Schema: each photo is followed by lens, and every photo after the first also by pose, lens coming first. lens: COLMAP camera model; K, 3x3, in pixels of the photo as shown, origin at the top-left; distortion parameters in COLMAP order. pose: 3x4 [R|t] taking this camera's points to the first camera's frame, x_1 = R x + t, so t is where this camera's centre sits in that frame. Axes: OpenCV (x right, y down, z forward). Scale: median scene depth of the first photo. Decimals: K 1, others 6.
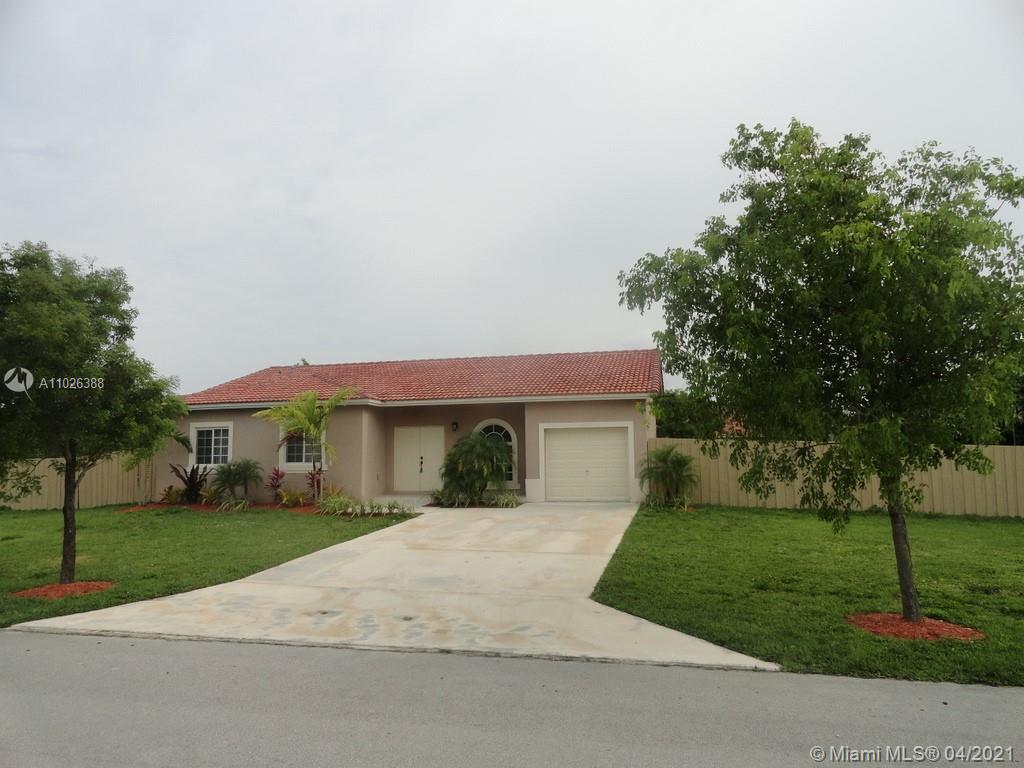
lens RADIAL K [[702.4, 0, 512.0], [0, 702.4, 384.0], [0, 0, 1]] dist [0.007621, 0.003205]
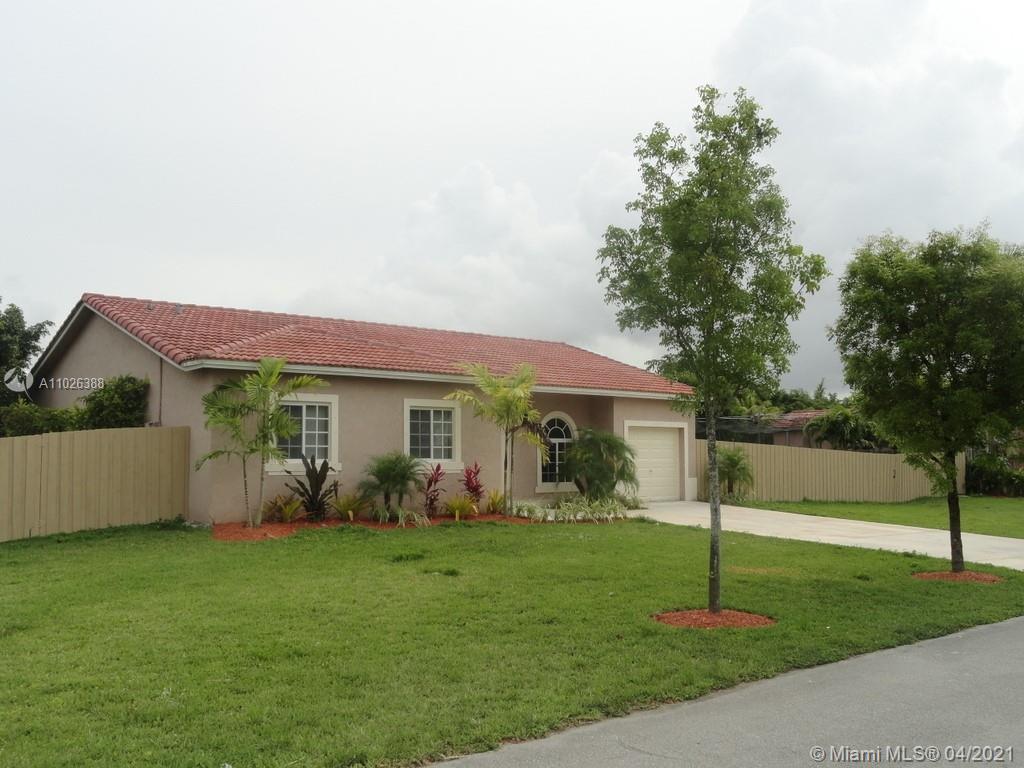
lens RADIAL K [[962.5, 0, 512.0], [0, 962.5, 384.0], [0, 0, 1]] dist [-0.000392, -0.000133]
pose [[0.575616, 0.073946, 0.814370, -1.099752], [-0.093991, 0.995285, -0.023939, 0.053158], [-0.812300, -0.062763, 0.579853, 0.381414]]
